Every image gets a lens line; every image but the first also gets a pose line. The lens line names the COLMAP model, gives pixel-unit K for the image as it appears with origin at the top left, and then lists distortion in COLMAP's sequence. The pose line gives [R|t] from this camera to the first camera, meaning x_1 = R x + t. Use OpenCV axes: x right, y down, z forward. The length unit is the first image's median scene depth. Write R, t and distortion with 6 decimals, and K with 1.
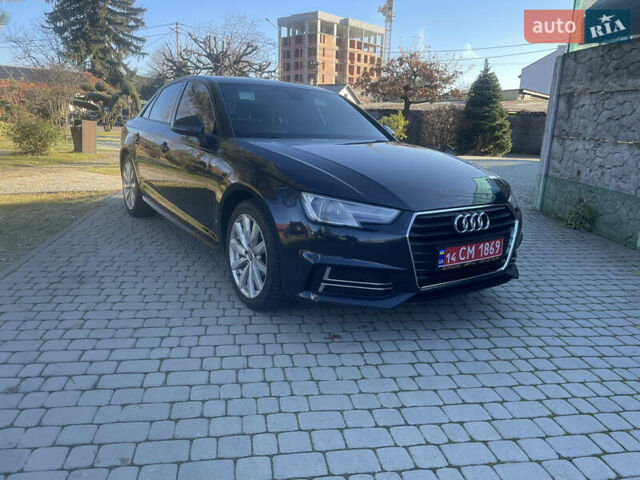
lens RADIAL K [[482.4, 0, 320.0], [0, 482.4, 240.0], [0, 0, 1]] dist [0.096735, -0.121873]
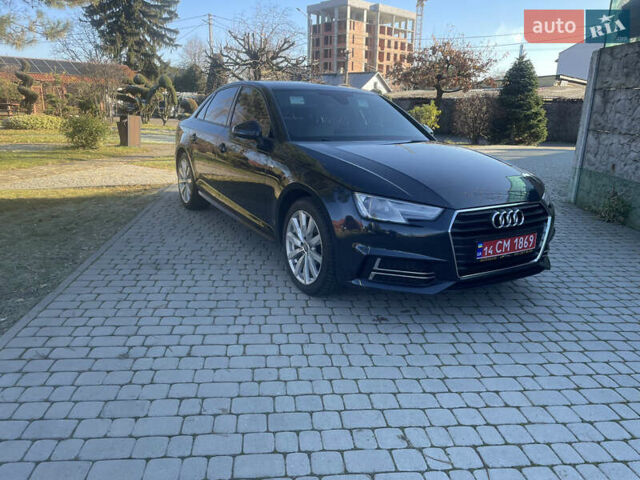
lens RADIAL K [[483.1, 0, 316.3], [0, 483.1, 241.0], [0, 0, 1]] dist [0.098750, -0.127299]
pose [[0.998002, 0.005981, -0.062897, -0.052226], [-0.004388, 0.999667, 0.025422, -0.011825], [0.063028, -0.025095, 0.997696, -0.139006]]
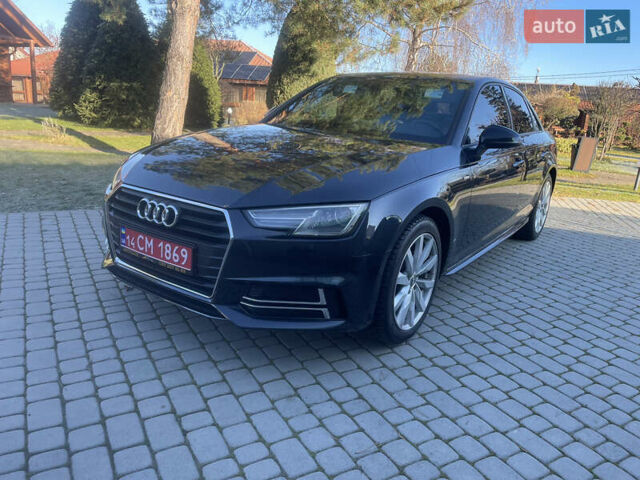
lens RADIAL K [[483.1, 0, 316.3], [0, 483.1, 241.0], [0, 0, 1]] dist [0.098750, -0.127299]
pose [[0.337388, 0.234907, -0.911586, 1.152567], [-0.282402, 0.949020, 0.140033, -0.179119], [0.898008, 0.210188, 0.386526, 0.910136]]
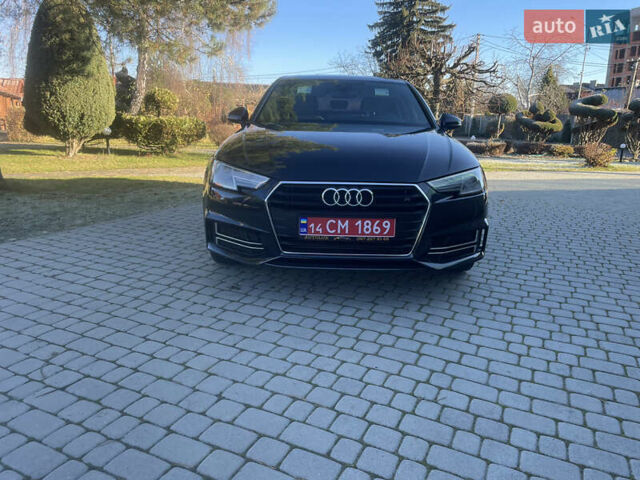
lens RADIAL K [[482.4, 0, 320.0], [0, 482.4, 240.0], [0, 0, 1]] dist [0.096735, -0.121873]
pose [[0.815628, 0.116444, -0.566738, 0.818000], [-0.130363, 0.991336, 0.016069, 0.041570], [0.563699, 0.060775, 0.823741, 0.153534]]
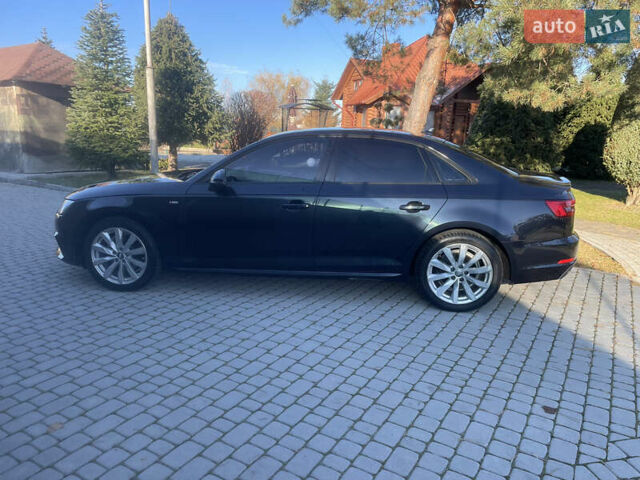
lens RADIAL K [[483.1, 0, 316.3], [0, 483.1, 241.0], [0, 0, 1]] dist [0.098750, -0.127299]
pose [[-0.664896, 0.107751, -0.739124, 1.134001], [-0.234646, 0.909313, 0.343643, -0.765169], [0.709123, 0.401920, -0.579315, 2.794786]]
